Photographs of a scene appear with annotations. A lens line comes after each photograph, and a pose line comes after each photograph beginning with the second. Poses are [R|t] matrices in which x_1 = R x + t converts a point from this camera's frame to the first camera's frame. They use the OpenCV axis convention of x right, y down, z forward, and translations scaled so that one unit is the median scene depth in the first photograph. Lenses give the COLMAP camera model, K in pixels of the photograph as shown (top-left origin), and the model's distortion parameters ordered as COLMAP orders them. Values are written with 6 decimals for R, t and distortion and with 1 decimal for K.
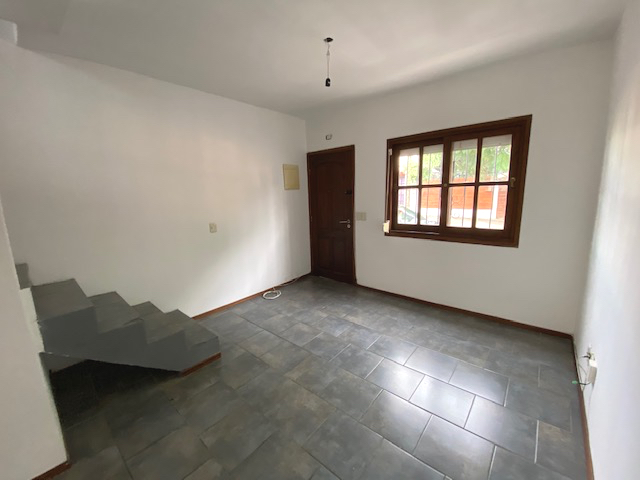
lens RADIAL K [[263.1, 0, 320.0], [0, 263.1, 240.0], [0, 0, 1]] dist [0.068517, -0.037370]
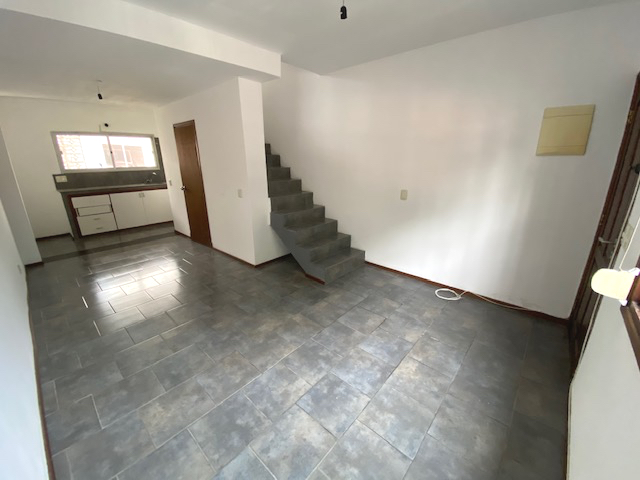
lens RADIAL K [[263.1, 0, 320.0], [0, 263.1, 240.0], [0, 0, 1]] dist [0.068517, -0.037370]
pose [[-0.034865, 0.324629, -0.945199, 0.672887], [-0.182941, 0.927720, 0.325374, -0.167731], [0.982506, 0.184259, 0.027043, 0.740898]]
